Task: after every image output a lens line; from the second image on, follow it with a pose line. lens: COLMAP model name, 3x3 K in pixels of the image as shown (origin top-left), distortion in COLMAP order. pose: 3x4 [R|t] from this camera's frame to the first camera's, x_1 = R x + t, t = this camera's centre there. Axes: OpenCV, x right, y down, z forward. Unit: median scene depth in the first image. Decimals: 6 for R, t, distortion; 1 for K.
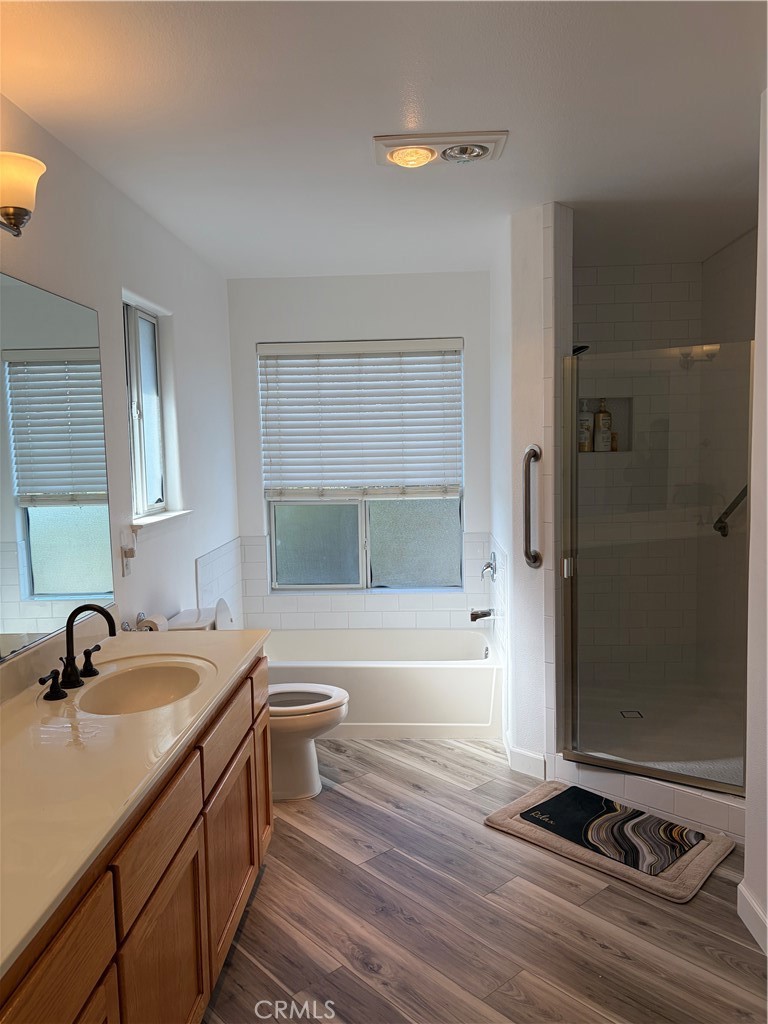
lens RADIAL K [[769.7, 0, 384.0], [0, 769.7, 512.0], [0, 0, 1]] dist [0.085719, -0.102468]
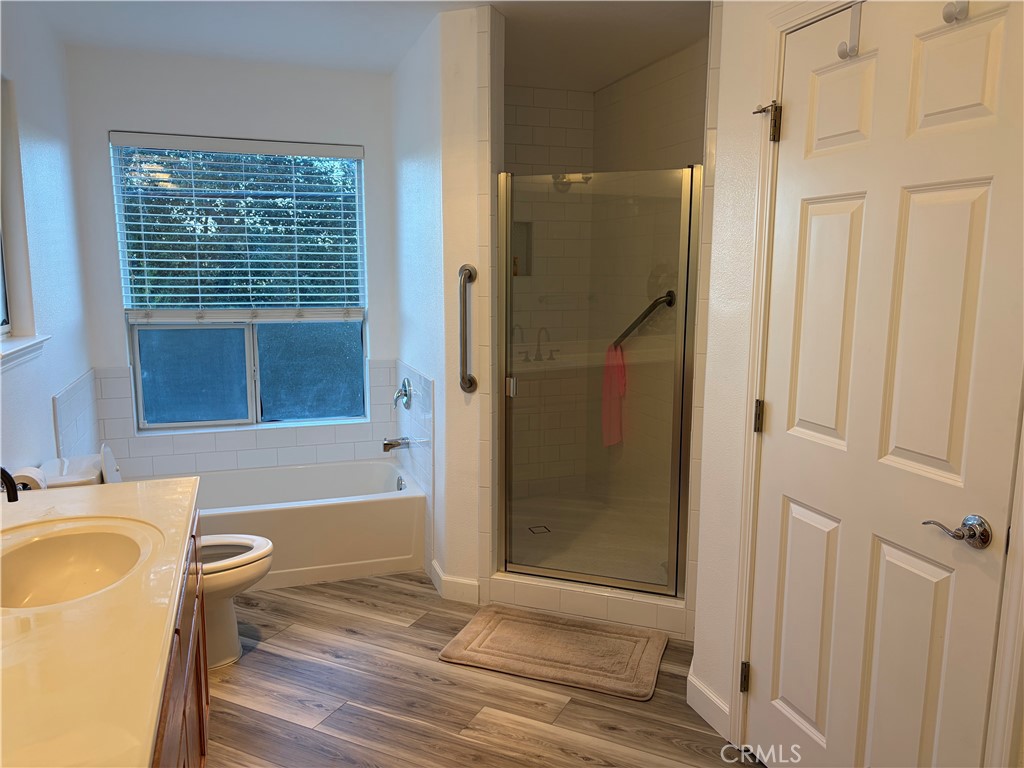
lens RADIAL K [[769.3, 0, 514.1], [0, 769.3, 388.0], [0, 0, 1]] dist [0.031410, -0.005798]
pose [[0.925986, -0.032332, 0.376171, -0.120877], [0.007789, 0.997751, 0.066582, 0.002849], [-0.377478, -0.058724, 0.924155, 0.092405]]
